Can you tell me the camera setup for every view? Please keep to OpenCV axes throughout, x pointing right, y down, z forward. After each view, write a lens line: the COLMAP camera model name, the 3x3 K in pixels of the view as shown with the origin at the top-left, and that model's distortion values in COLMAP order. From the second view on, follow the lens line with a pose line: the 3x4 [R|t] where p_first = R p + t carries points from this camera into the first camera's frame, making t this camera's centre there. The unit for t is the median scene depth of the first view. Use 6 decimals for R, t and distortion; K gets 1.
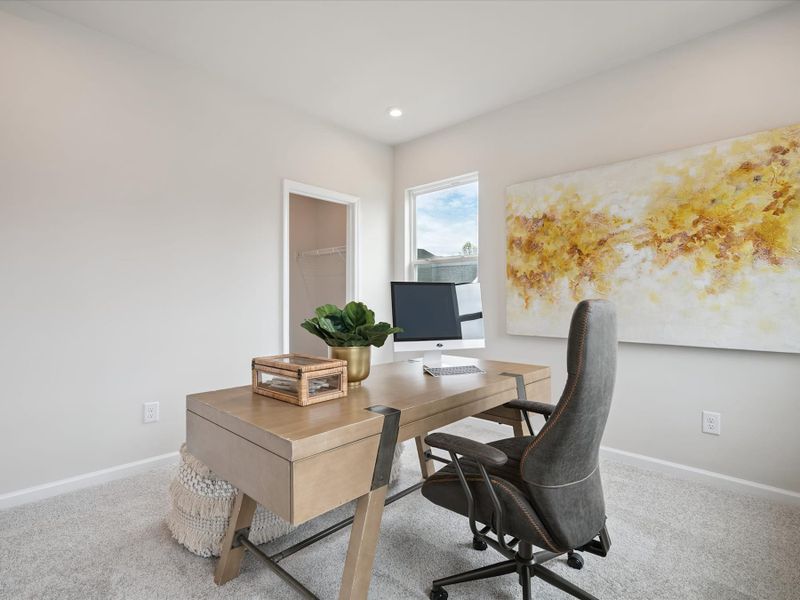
lens RADIAL K [[410.7, 0, 396.2], [0, 410.7, 302.7], [0, 0, 1]] dist [-0.001604, 0.000458]
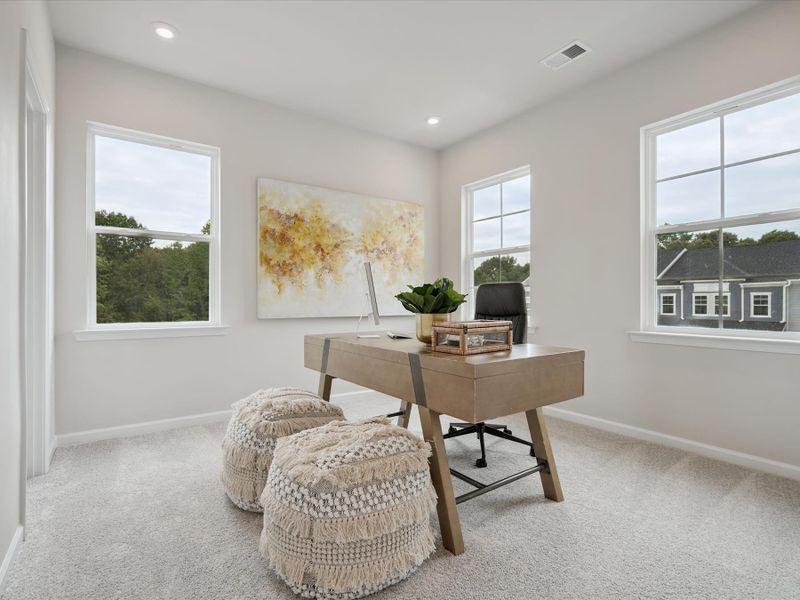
lens RADIAL K [[410.7, 0, 396.2], [0, 410.7, 302.7], [0, 0, 1]] dist [-0.001604, 0.000458]
pose [[0.184129, -0.011936, 0.982830, -0.780473], [0.002321, 0.999929, 0.011709, 0.027416], [-0.982899, 0.000126, 0.184144, 0.522115]]
